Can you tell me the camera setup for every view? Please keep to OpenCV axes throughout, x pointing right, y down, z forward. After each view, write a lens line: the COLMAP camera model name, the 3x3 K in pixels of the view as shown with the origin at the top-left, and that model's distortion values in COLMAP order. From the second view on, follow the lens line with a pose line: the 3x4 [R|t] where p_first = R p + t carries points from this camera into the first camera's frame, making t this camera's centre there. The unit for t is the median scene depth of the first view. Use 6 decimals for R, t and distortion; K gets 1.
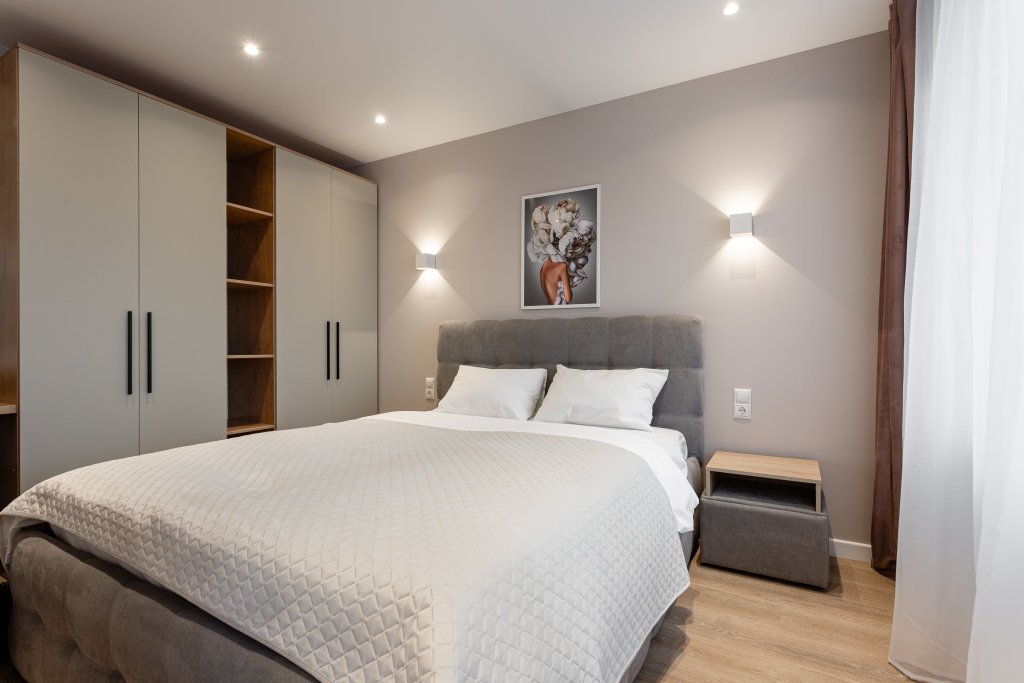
lens RADIAL K [[511.0, 0, 514.6], [0, 511.0, 343.4], [0, 0, 1]] dist [-0.000703, 0.000004]
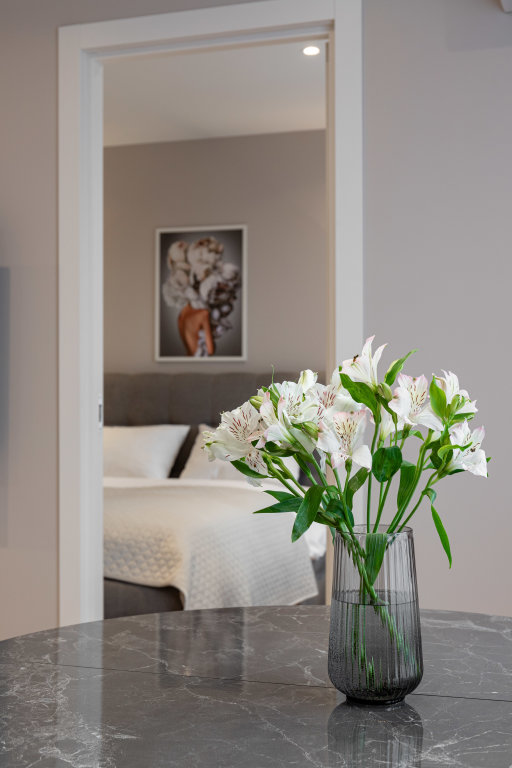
lens RADIAL K [[1170.1, 0, 256.1], [0, 1170.1, 384.0], [0, 0, 1]] dist [-0.003738, 0.000000]
pose [[0.983618, -0.000005, 0.180265, -0.183383], [-0.000074, 1.000000, 0.000432, -0.029987], [-0.180265, -0.000438, 0.983618, -1.009330]]
